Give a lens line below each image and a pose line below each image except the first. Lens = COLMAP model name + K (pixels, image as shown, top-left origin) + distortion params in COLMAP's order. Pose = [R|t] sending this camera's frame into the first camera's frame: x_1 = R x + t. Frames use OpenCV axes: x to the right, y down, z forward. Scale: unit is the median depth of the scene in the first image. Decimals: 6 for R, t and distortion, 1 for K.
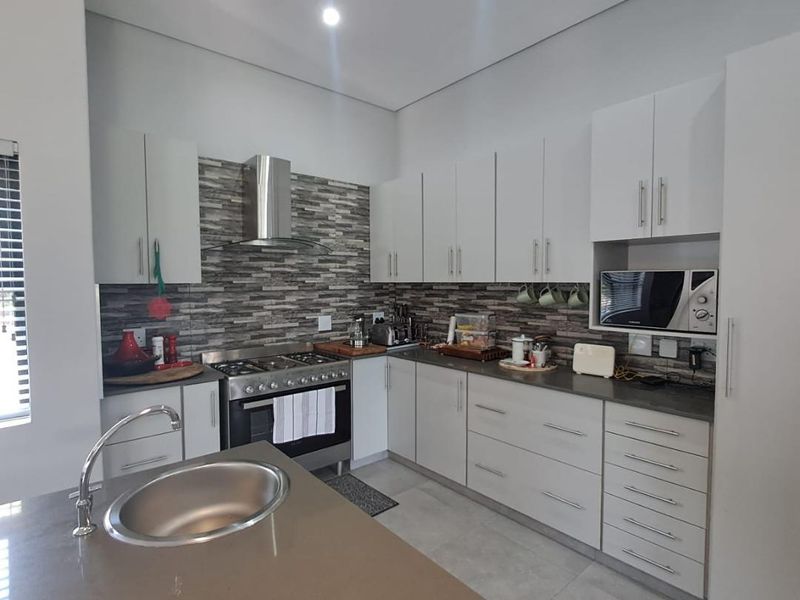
lens RADIAL K [[422.1, 0, 398.9], [0, 422.1, 296.4], [0, 0, 1]] dist [-0.003142, 0.000093]
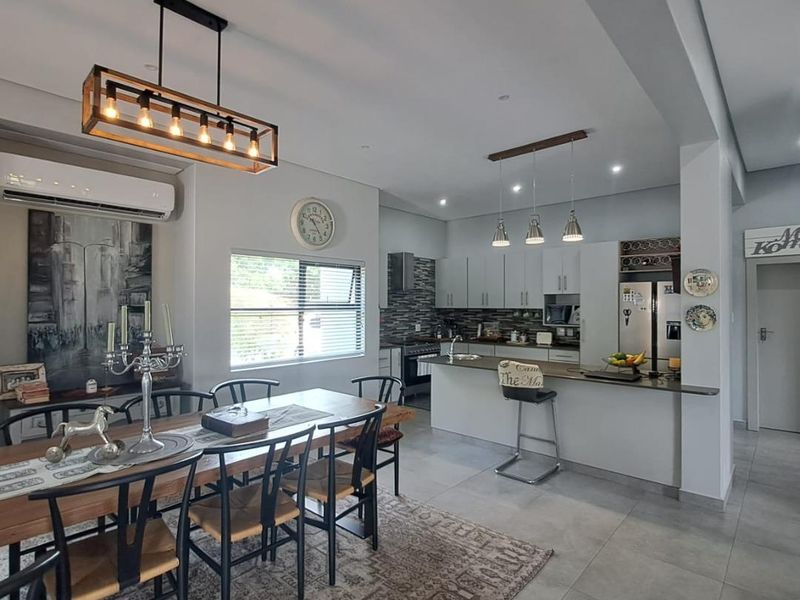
lens RADIAL K [[422.1, 0, 400.7], [0, 422.1, 302.6], [0, 0, 1]] dist [-0.003142, 0.000093]
pose [[0.992531, 0.007104, 0.121789, -0.634084], [-0.001790, 0.999044, -0.043690, 0.039110], [-0.121983, 0.043146, 0.991594, -1.277325]]
